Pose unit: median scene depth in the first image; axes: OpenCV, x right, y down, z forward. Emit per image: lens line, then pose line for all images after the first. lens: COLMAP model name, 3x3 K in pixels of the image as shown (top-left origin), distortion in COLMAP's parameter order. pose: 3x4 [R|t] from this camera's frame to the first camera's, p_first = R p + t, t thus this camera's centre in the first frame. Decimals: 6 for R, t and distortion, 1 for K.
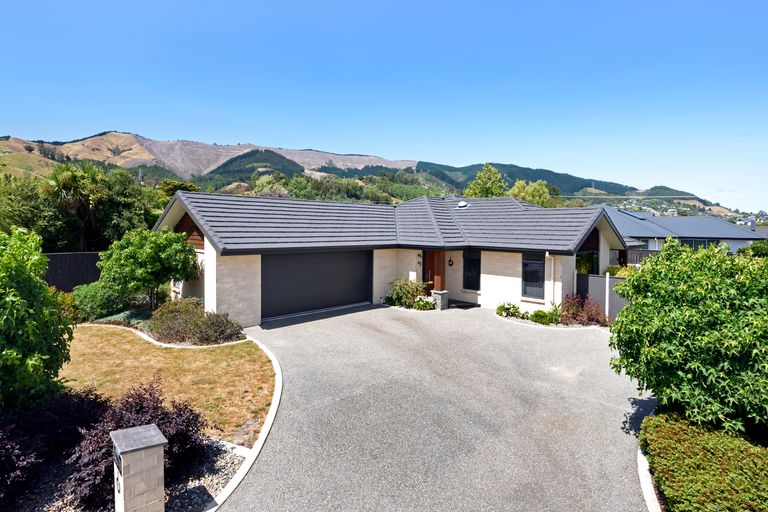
lens RADIAL K [[374.1, 0, 383.4], [0, 374.1, 234.9], [0, 0, 1]] dist [-0.025542, -0.001509]
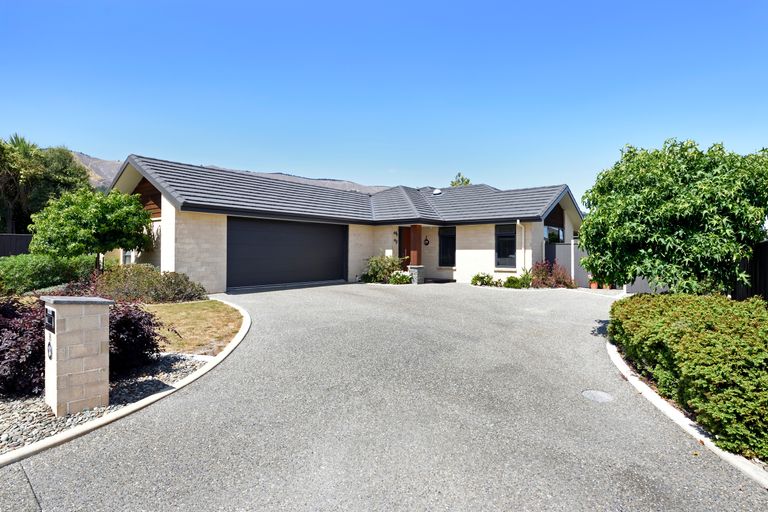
lens RADIAL K [[376.0, 0, 415.1], [0, 376.0, 248.2], [0, 0, 1]] dist [-0.023810, -0.000928]
pose [[0.988359, -0.001139, 0.152138, -0.005471], [0.004653, 0.999731, -0.022742, 0.149620], [-0.152071, 0.023185, 0.988098, 0.007534]]
